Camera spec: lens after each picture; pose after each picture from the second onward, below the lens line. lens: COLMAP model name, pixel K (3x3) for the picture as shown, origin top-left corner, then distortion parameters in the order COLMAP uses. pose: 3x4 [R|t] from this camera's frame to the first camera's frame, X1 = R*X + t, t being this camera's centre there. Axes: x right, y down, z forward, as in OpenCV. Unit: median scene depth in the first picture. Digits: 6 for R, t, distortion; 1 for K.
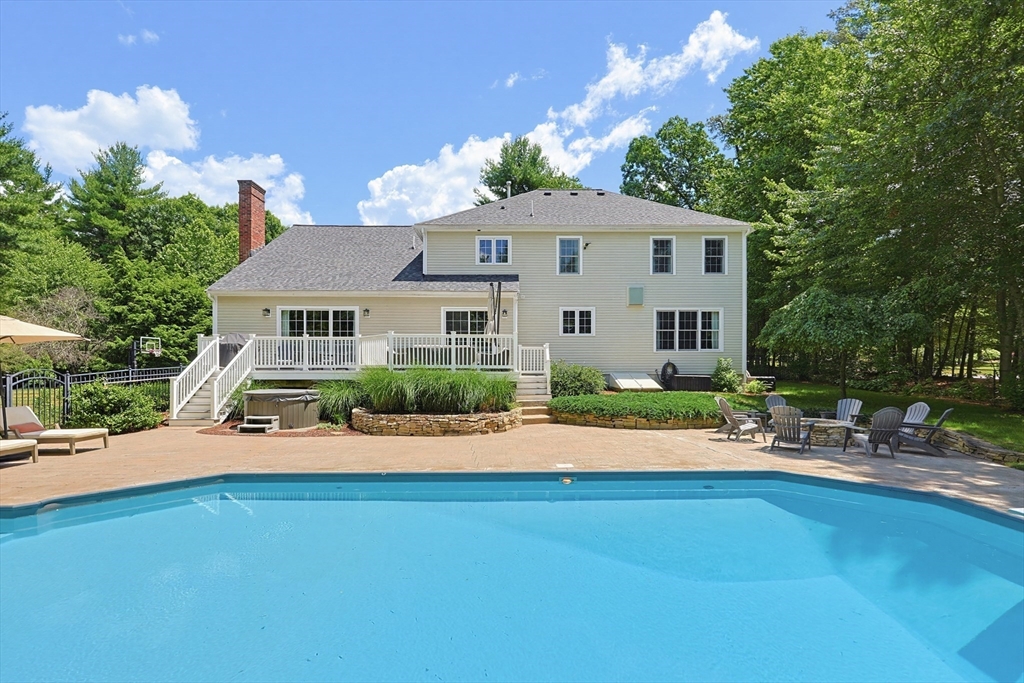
lens RADIAL K [[452.9, 0, 509.3], [0, 452.9, 365.9], [0, 0, 1]] dist [0.003166, 0.000415]
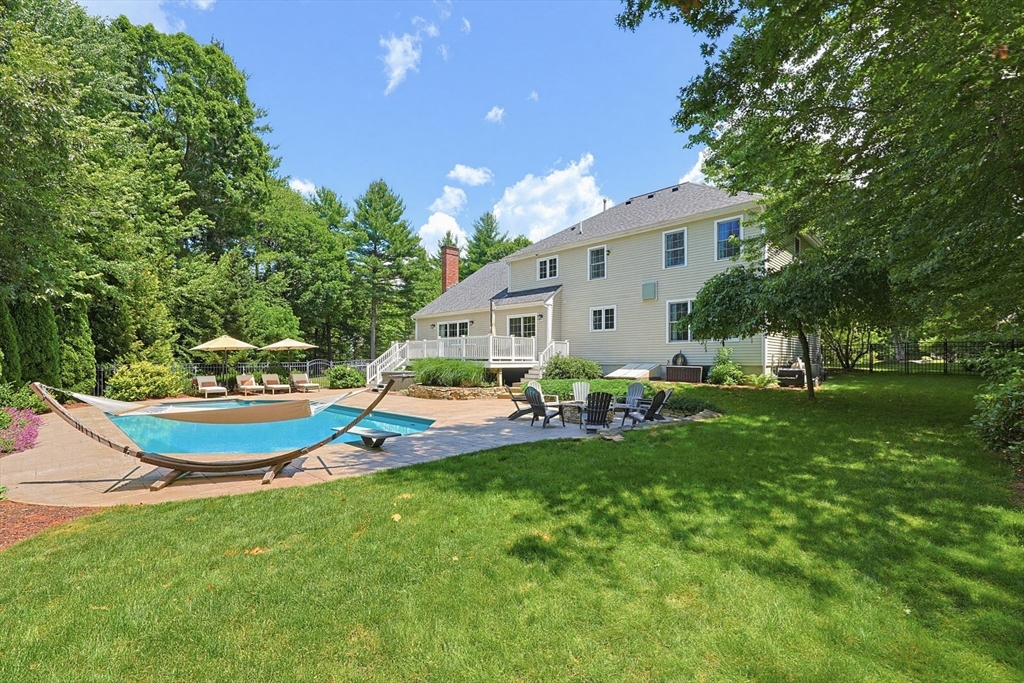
lens RADIAL K [[445.9, 0, 513.9], [0, 445.9, 359.6], [0, 0, 1]] dist [0.000356, 0.000060]
pose [[0.706343, -0.000162, -0.707870, 0.795049], [0.001421, 0.999998, 0.001190, 0.004511], [0.707869, -0.001846, 0.706342, 0.033652]]
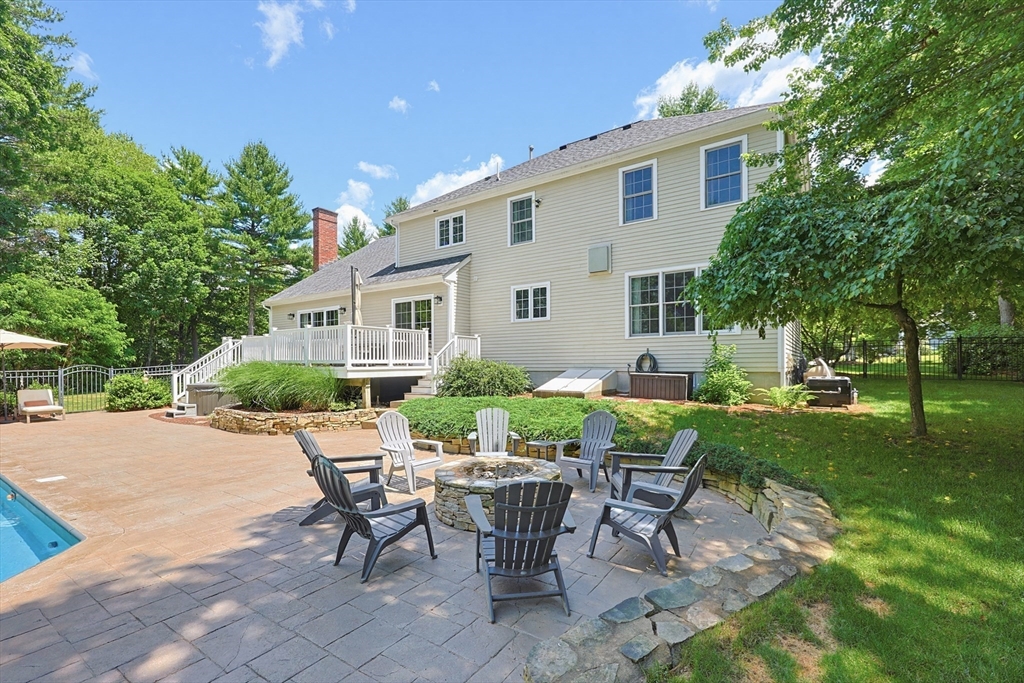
lens RADIAL K [[445.9, 0, 513.9], [0, 445.9, 359.6], [0, 0, 1]] dist [0.000356, 0.000060]
pose [[0.813785, -0.007095, -0.581122, 0.571100], [0.006917, 0.999973, -0.002522, 0.001787], [0.581124, -0.001967, 0.813812, 0.359338]]
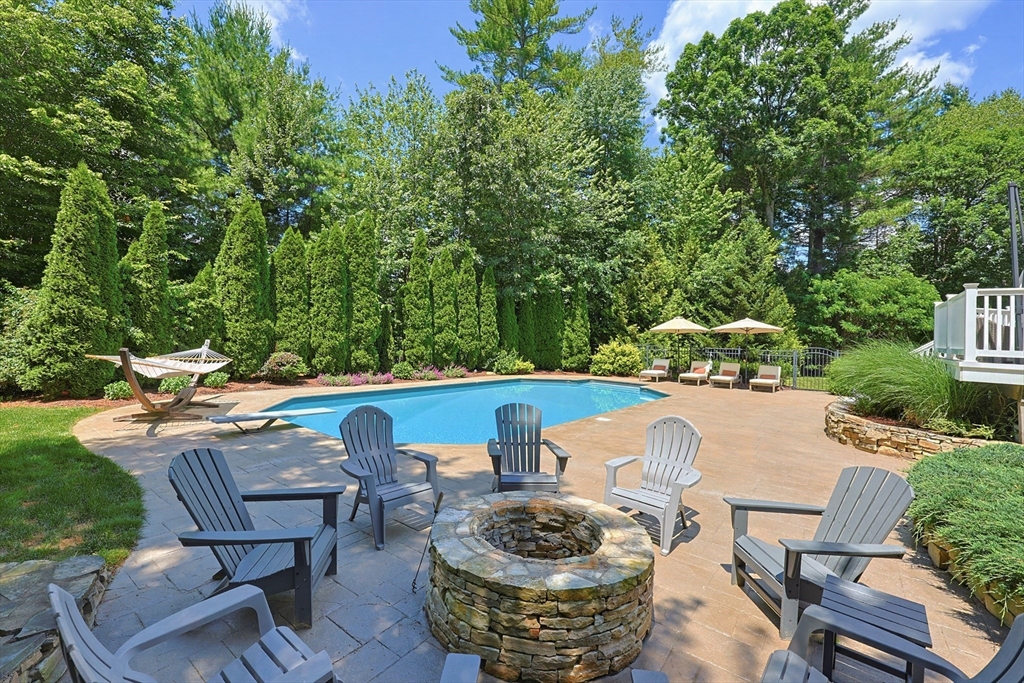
lens RADIAL K [[429.1, 0, 512.0], [0, 429.1, 341.5], [0, 0, 1]] dist [0.000382, 0.000047]
pose [[-0.636843, -0.010794, -0.770918, 0.508105], [-0.033145, 0.999361, 0.013388, 0.001470], [0.770280, 0.034078, -0.636794, 0.671094]]
